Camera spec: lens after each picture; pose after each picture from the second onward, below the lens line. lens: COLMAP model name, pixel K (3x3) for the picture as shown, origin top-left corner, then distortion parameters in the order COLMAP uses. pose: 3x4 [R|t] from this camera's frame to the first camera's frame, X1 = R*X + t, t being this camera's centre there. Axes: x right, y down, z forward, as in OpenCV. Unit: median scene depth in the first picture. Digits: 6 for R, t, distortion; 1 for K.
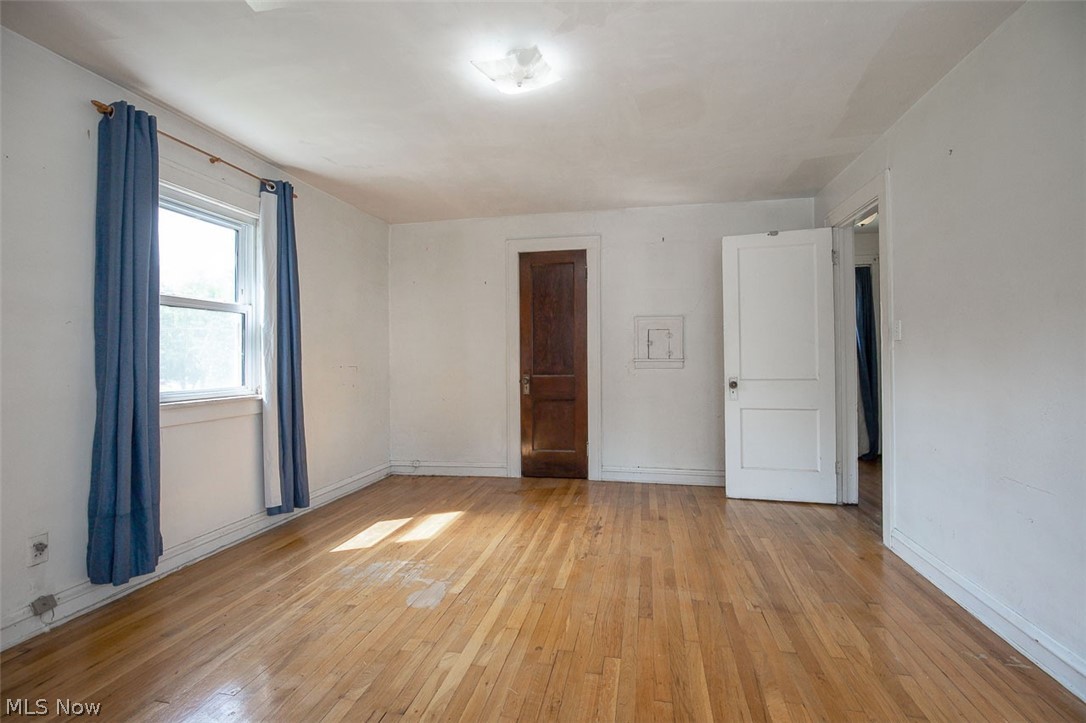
lens RADIAL K [[506.6, 0, 547.9], [0, 506.6, 356.7], [0, 0, 1]] dist [-0.004205, -0.000192]
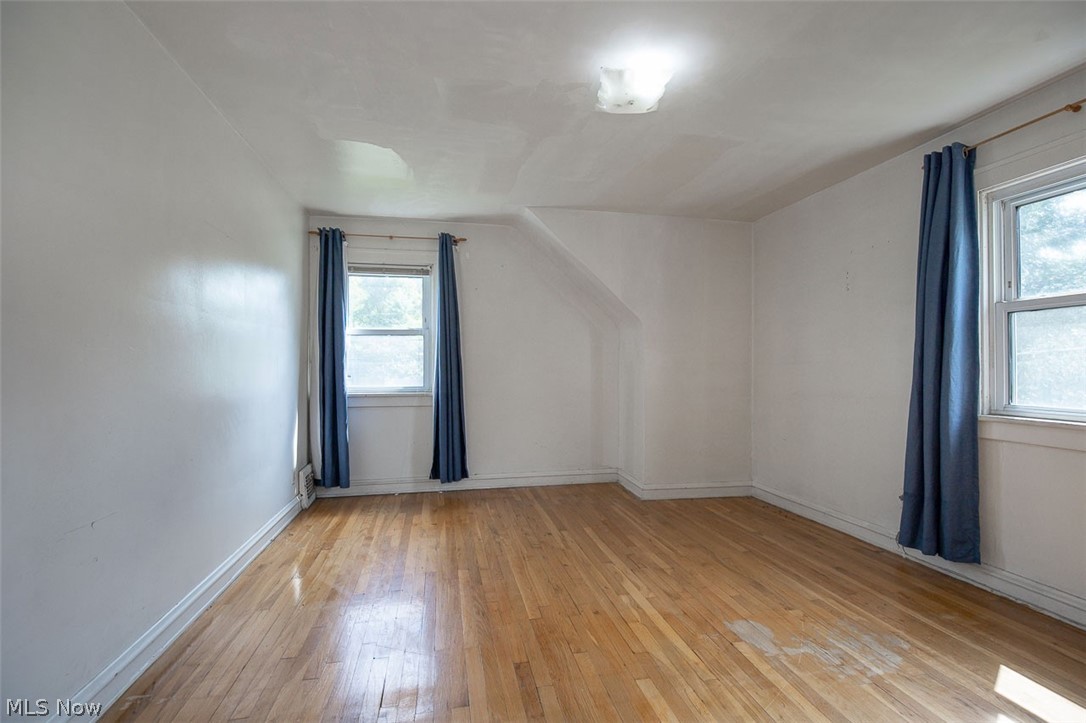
lens RADIAL K [[506.6, 0, 543.1], [0, 506.6, 367.8], [0, 0, 1]] dist [-0.004205, -0.000192]
pose [[-0.922734, 0.003506, -0.385423, 0.443721], [0.003423, 0.999994, 0.000900, -0.006823], [0.385423, -0.000489, -0.922740, 1.630299]]
